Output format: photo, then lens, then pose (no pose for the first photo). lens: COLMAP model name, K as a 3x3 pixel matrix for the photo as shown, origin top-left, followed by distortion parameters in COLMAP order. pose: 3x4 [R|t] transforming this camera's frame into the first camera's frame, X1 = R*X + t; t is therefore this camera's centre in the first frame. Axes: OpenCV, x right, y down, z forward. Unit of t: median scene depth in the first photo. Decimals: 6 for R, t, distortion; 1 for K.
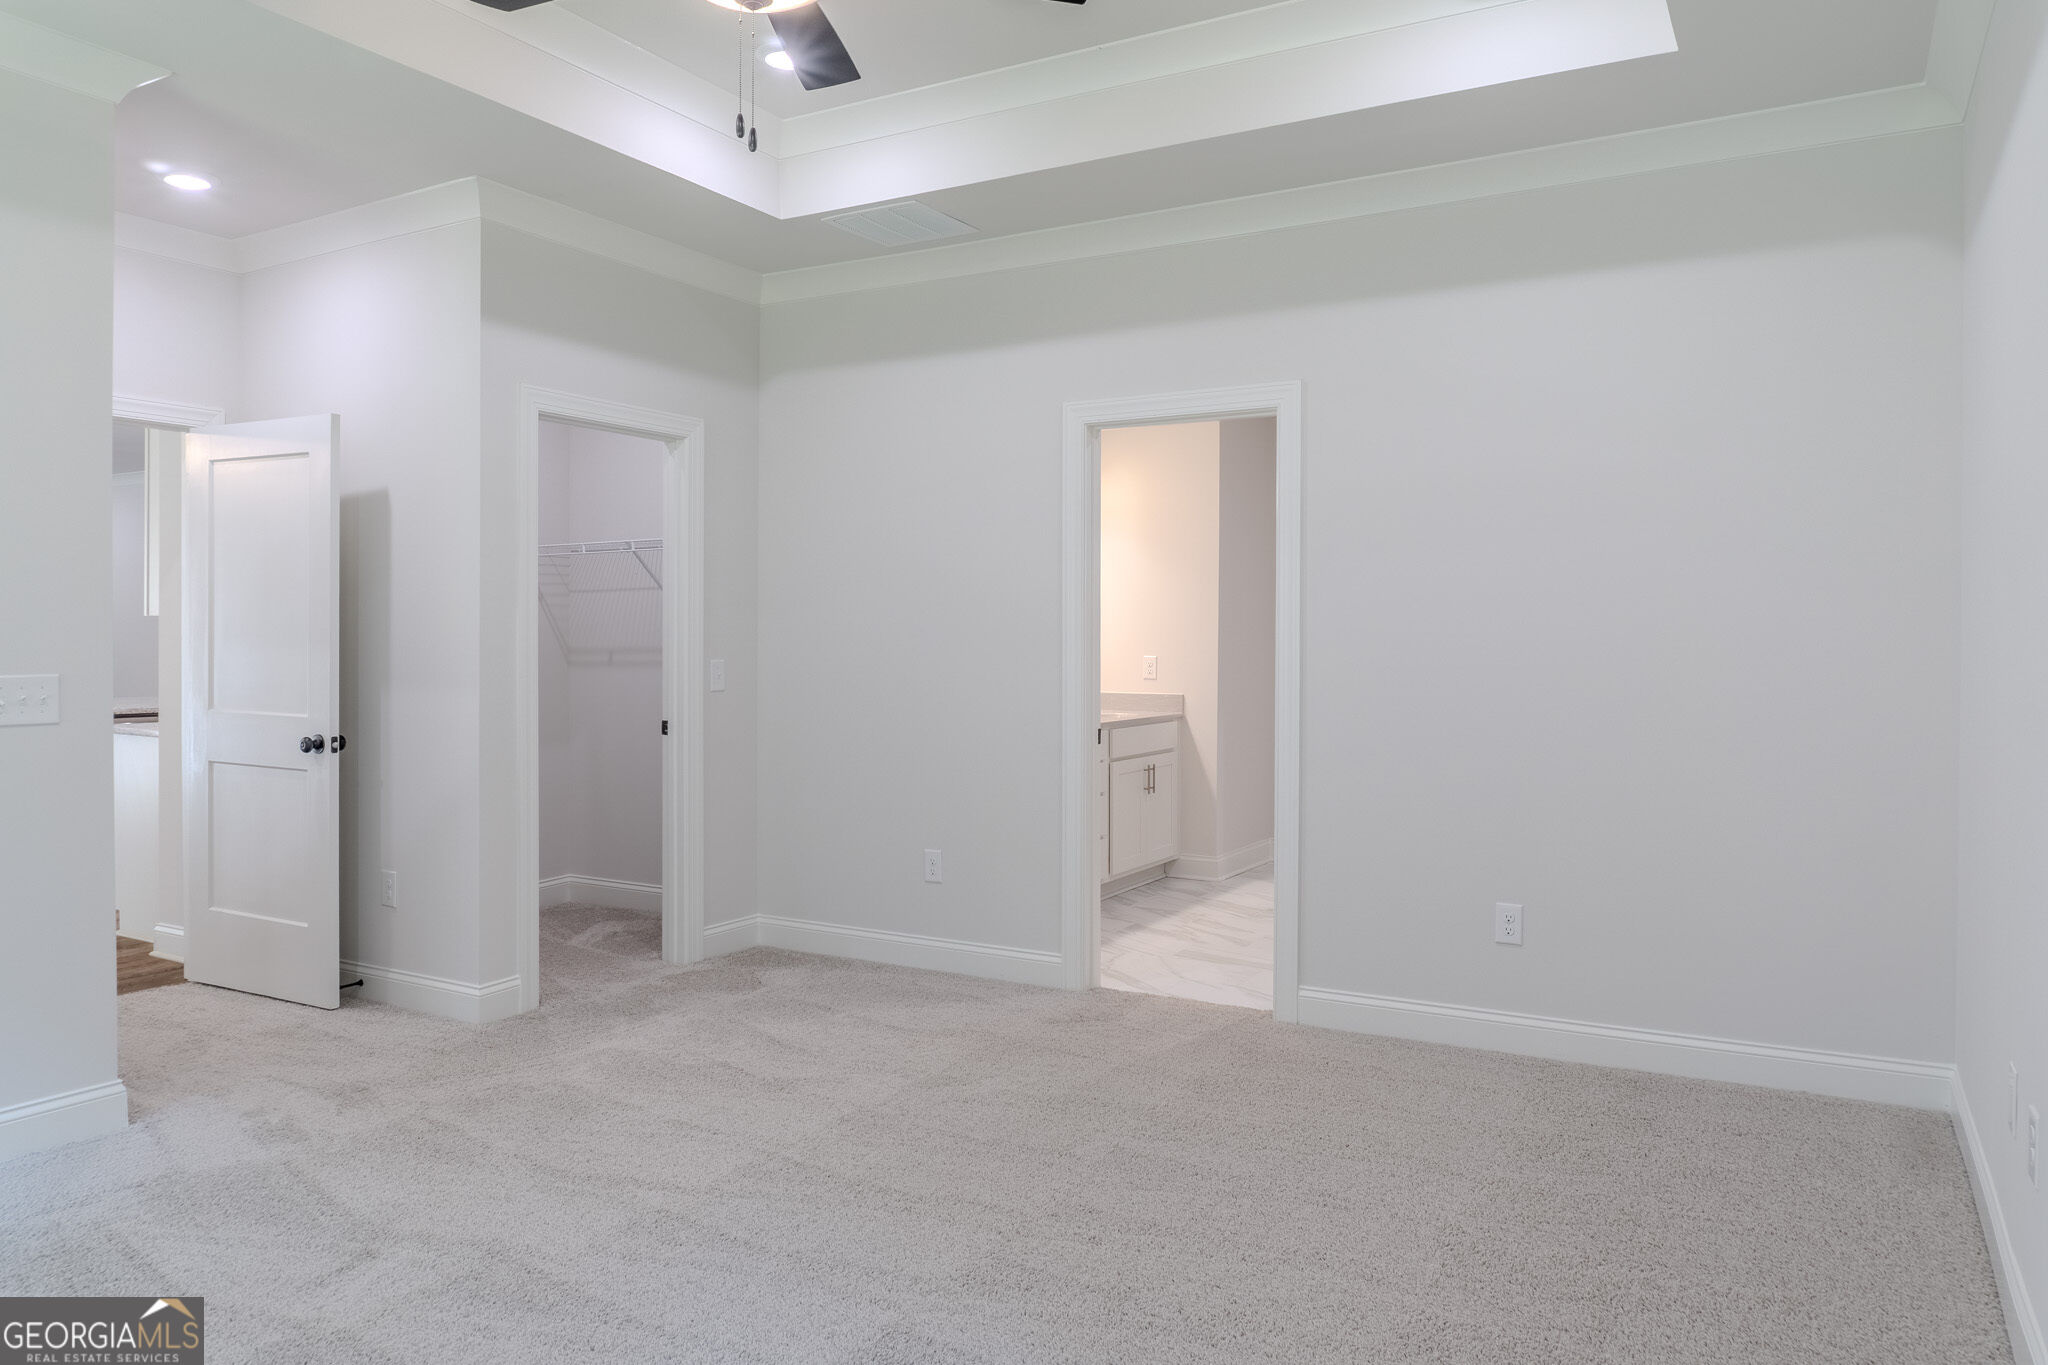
lens RADIAL K [[1385.7, 0, 1024.0], [0, 1385.7, 682.5], [0, 0, 1]] dist [-0.001113, -0.033260]
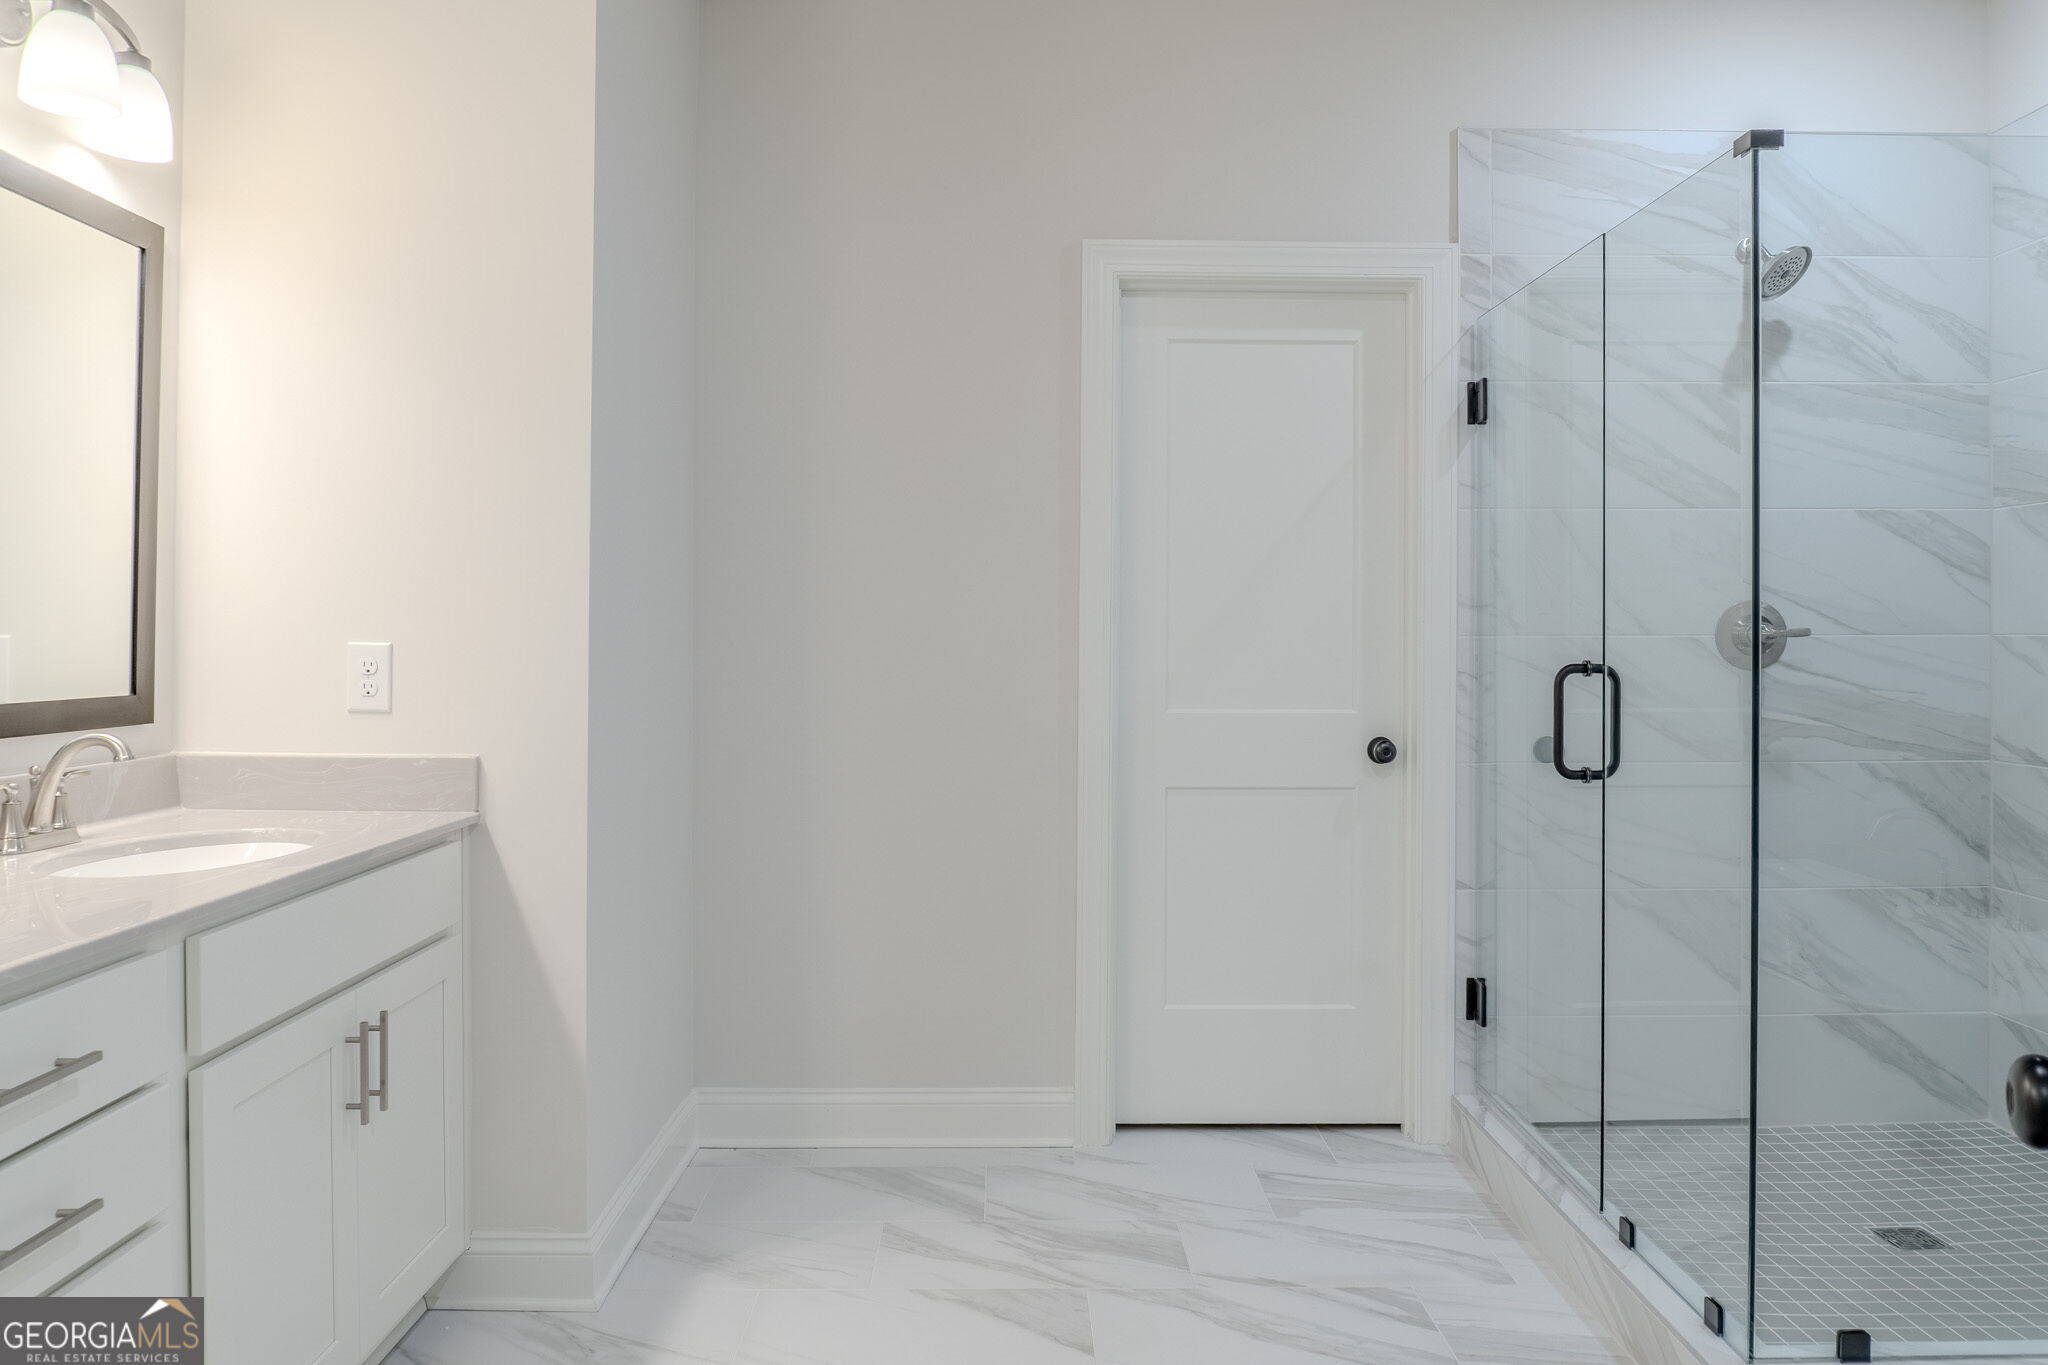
lens RADIAL K [[1385.7, 0, 1024.0], [0, 1385.7, 682.5], [0, 0, 1]] dist [-0.001113, -0.033260]
pose [[0.868565, -0.010404, 0.495467, 0.064821], [0.003213, 0.999877, 0.015363, -0.014540], [-0.495566, -0.011752, 0.868491, 0.652025]]
